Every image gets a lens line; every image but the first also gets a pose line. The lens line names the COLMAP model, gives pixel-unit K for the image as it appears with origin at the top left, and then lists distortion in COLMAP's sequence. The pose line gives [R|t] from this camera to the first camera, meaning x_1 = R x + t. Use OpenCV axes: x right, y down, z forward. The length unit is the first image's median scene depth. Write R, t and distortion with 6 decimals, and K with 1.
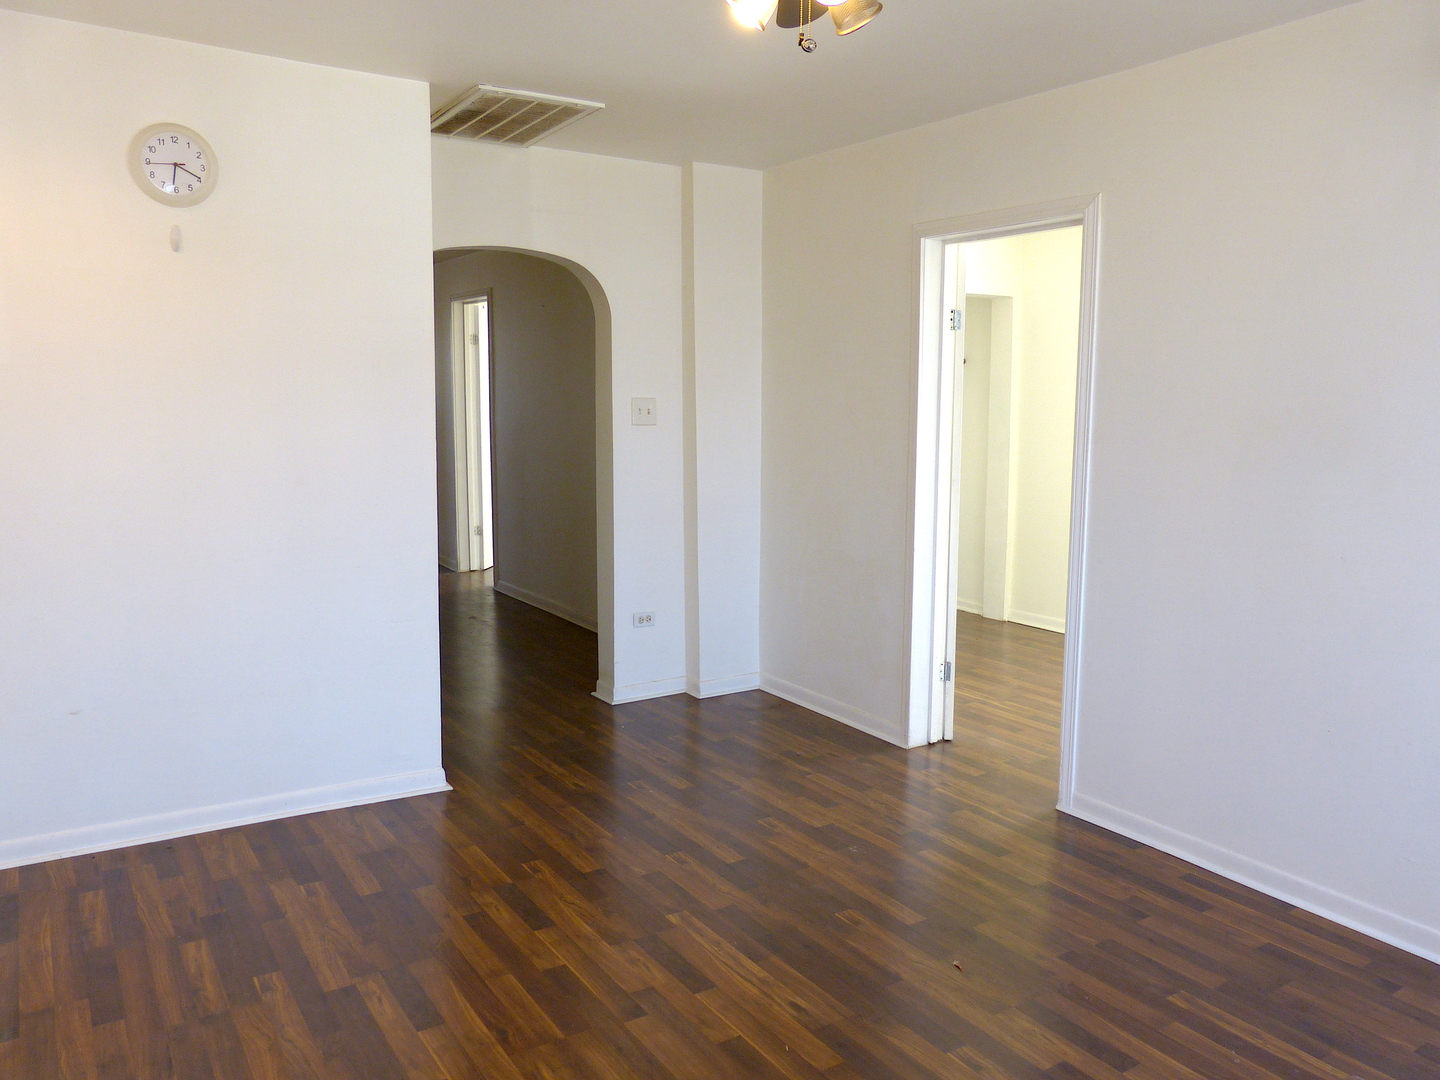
lens RADIAL K [[1082.0, 0, 720.0], [0, 1082.0, 540.0], [0, 0, 1]] dist [-0.042399, 0.045244]
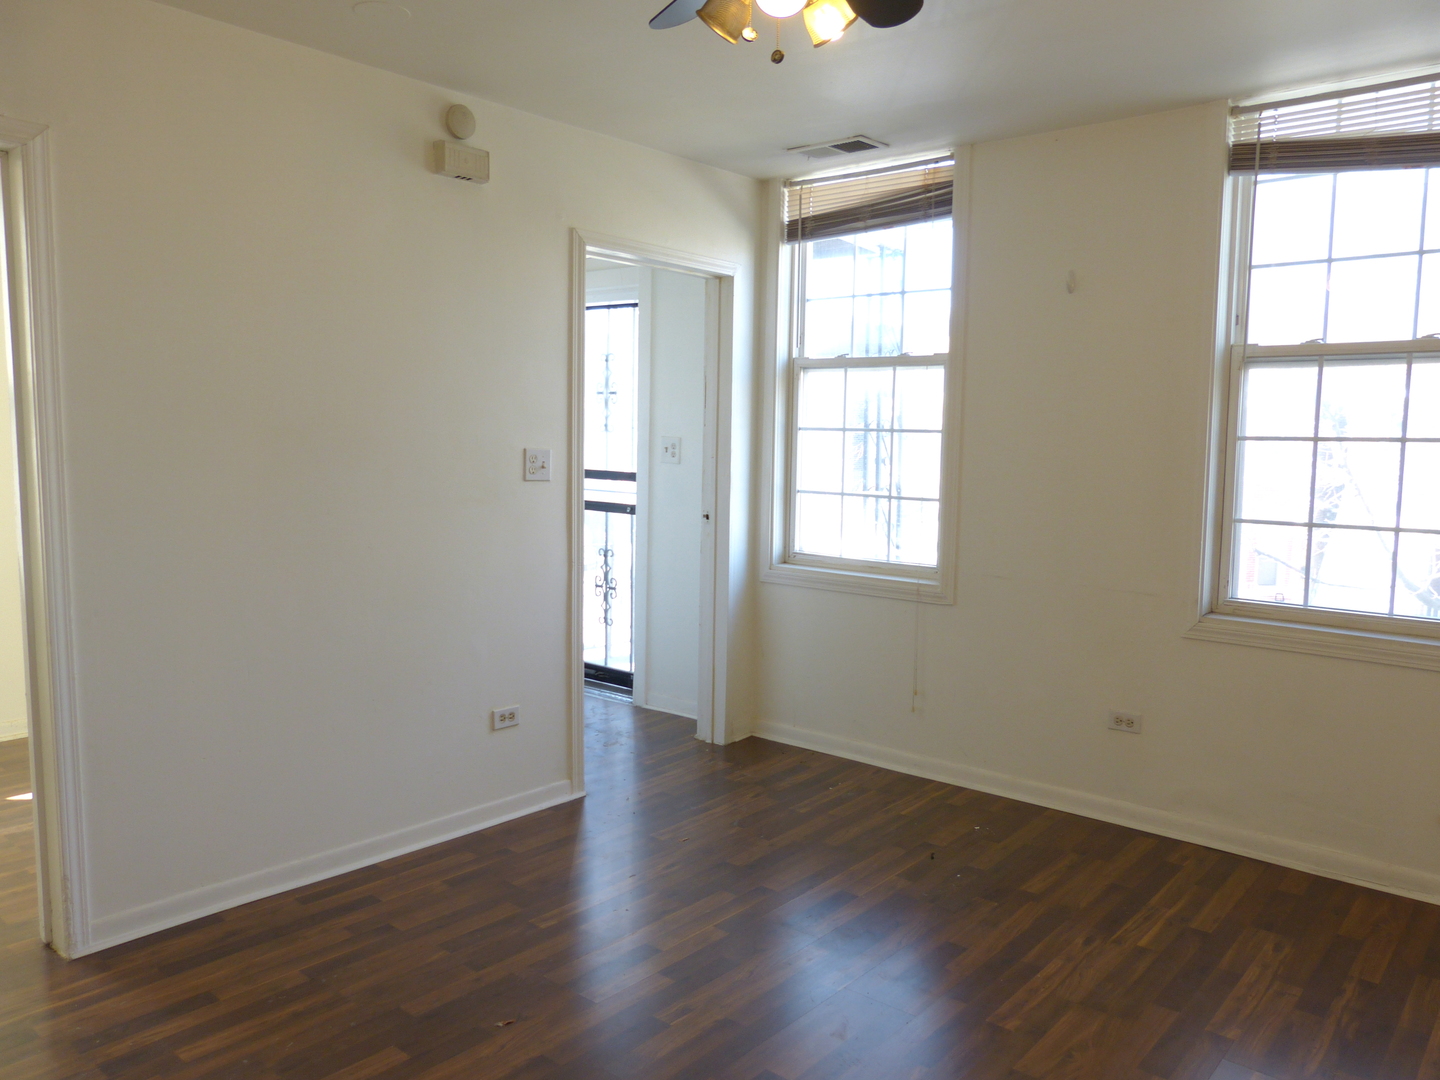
lens RADIAL K [[1082.0, 0, 720.0], [0, 1082.0, 540.0], [0, 0, 1]] dist [-0.042399, 0.045244]
pose [[-0.280907, -0.105017, 0.953972, -0.514741], [0.107985, 0.984225, 0.140145, -0.092929], [-0.953641, 0.142382, -0.265135, 0.785080]]
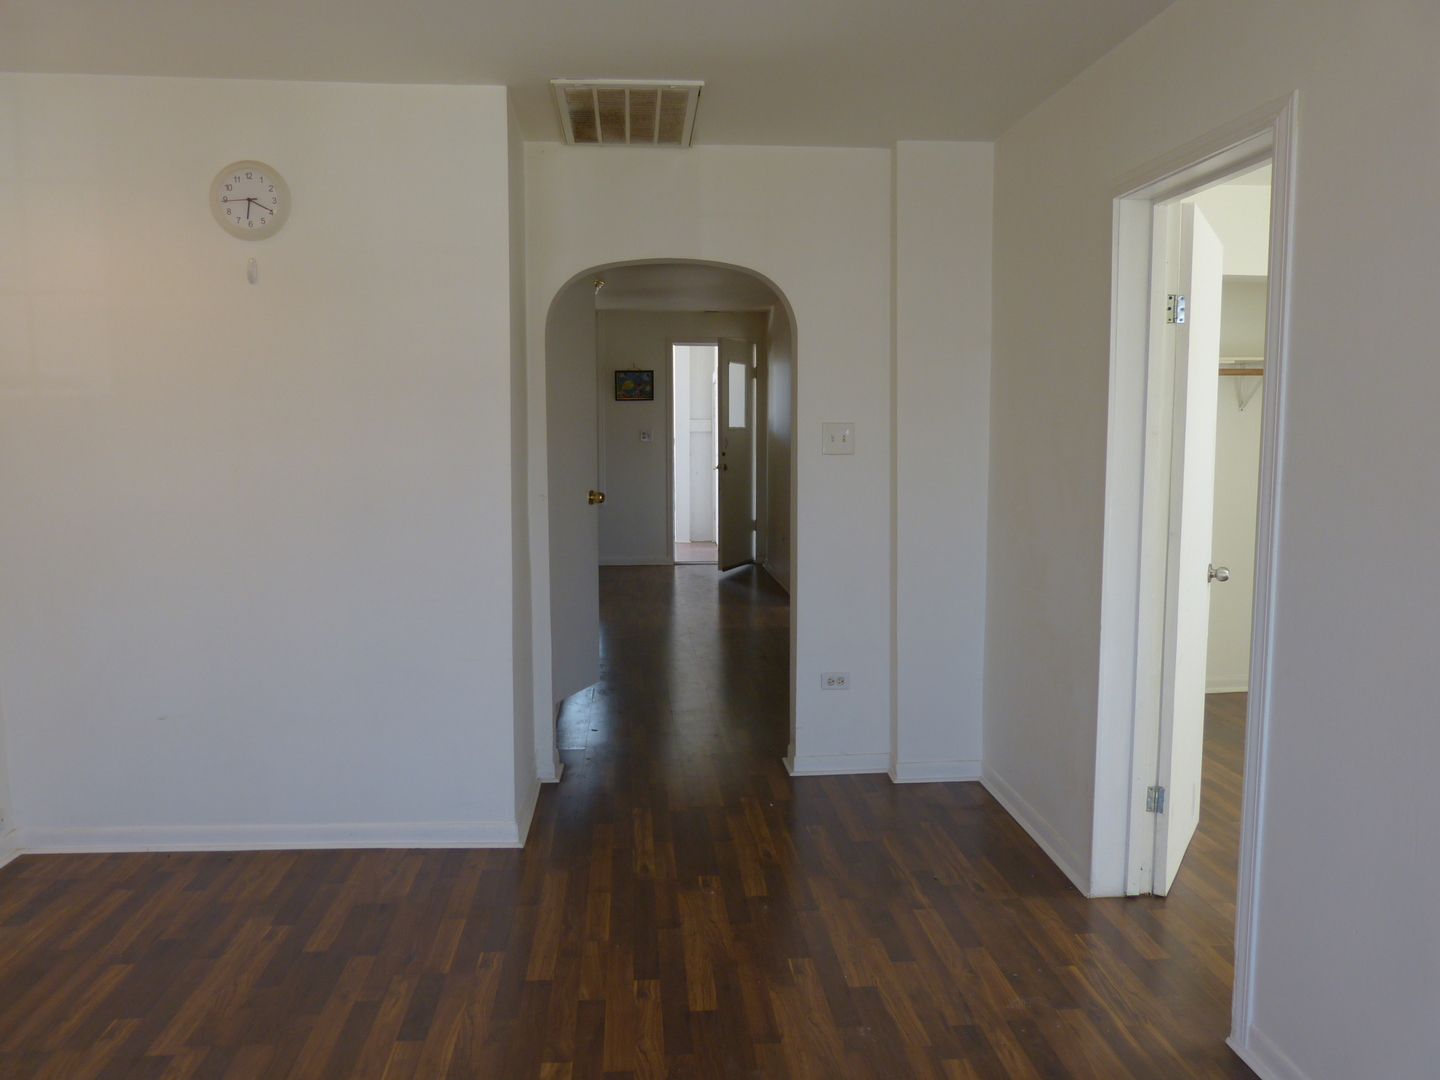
lens RADIAL K [[1082.0, 0, 720.0], [0, 1082.0, 540.0], [0, 0, 1]] dist [-0.042399, 0.045244]
pose [[0.878136, 0.042748, -0.476498, 0.363753], [-0.055414, 0.998384, -0.012555, -0.031969], [0.475192, 0.037430, 0.879086, 0.291321]]
